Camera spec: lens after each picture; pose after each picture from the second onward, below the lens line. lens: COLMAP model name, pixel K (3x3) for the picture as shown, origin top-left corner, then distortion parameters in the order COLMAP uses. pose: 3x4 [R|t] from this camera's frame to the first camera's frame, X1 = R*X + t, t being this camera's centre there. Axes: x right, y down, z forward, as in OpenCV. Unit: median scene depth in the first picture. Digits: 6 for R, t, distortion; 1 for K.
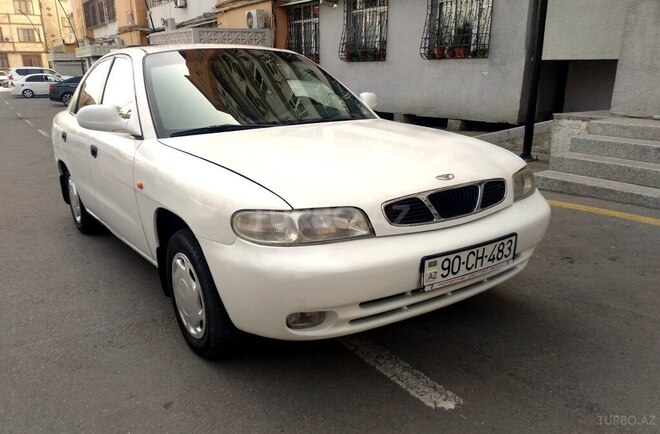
lens RADIAL K [[526.0, 0, 340.0], [0, 526.0, 238.3], [0, 0, 1]] dist [0.046019, -0.036842]
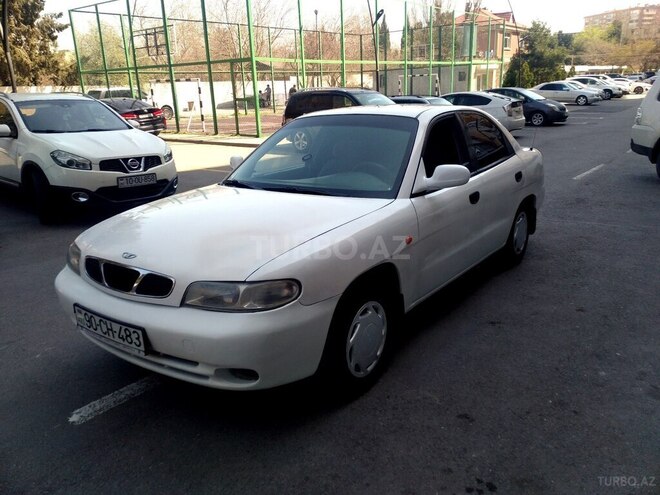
lens RADIAL K [[528.8, 0, 327.9], [0, 528.8, 247.6], [0, 0, 1]] dist [0.058947, -0.053725]
pose [[0.319116, 0.271757, -0.907917, 1.337930], [-0.254772, 0.947339, 0.194009, -0.449991], [0.912829, 0.169401, 0.371547, 0.910532]]
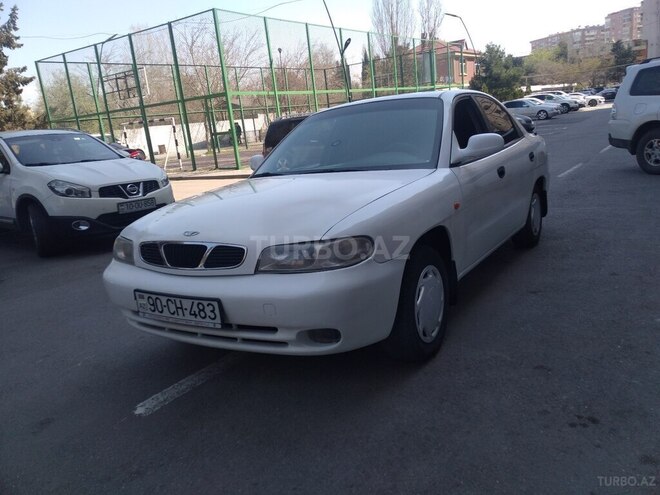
lens RADIAL K [[528.8, 0, 328.1], [0, 528.8, 247.4], [0, 0, 1]] dist [0.058947, -0.053725]
pose [[0.382951, 0.180780, -0.905907, 1.302715], [-0.179365, 0.976552, 0.119055, -0.263106], [0.906188, 0.116896, 0.406397, 0.761097]]
